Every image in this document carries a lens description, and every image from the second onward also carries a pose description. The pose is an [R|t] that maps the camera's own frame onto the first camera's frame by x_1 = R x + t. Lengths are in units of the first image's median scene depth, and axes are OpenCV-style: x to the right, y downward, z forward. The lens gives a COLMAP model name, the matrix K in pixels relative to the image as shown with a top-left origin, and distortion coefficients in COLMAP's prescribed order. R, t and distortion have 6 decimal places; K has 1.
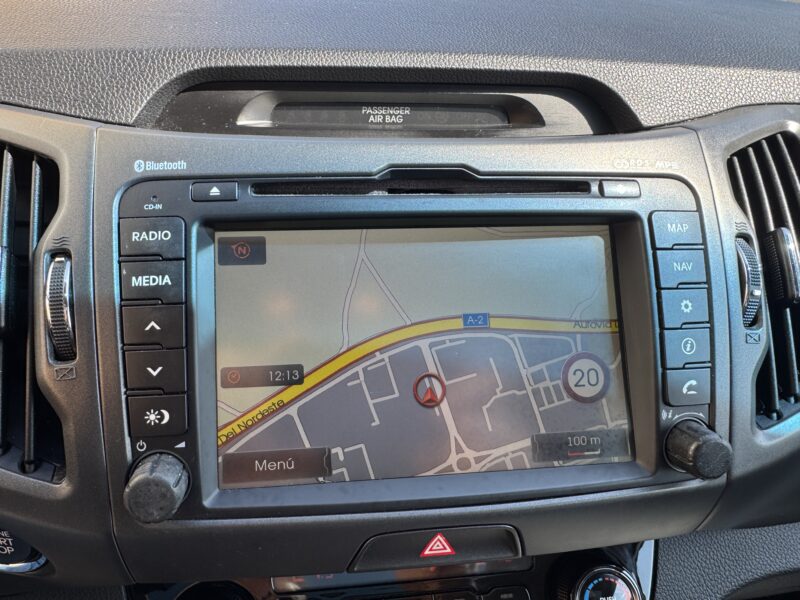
lens RADIAL K [[553.6, 0, 361.9], [0, 553.6, 299.9], [0, 0, 1]] dist [-0.001243, -0.002732]
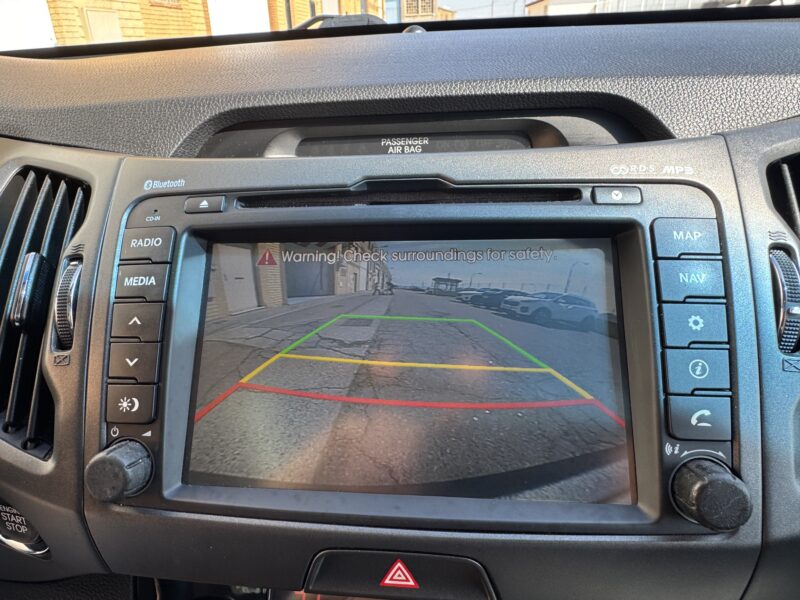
lens RADIAL K [[553.6, 0, 361.9], [0, 553.6, 299.9], [0, 0, 1]] dist [-0.001243, -0.002732]
pose [[0.969088, 0.015318, -0.246239, 0.294814], [-0.047988, 0.990712, -0.127231, 0.110955], [0.242003, 0.135115, 0.960822, 0.041697]]
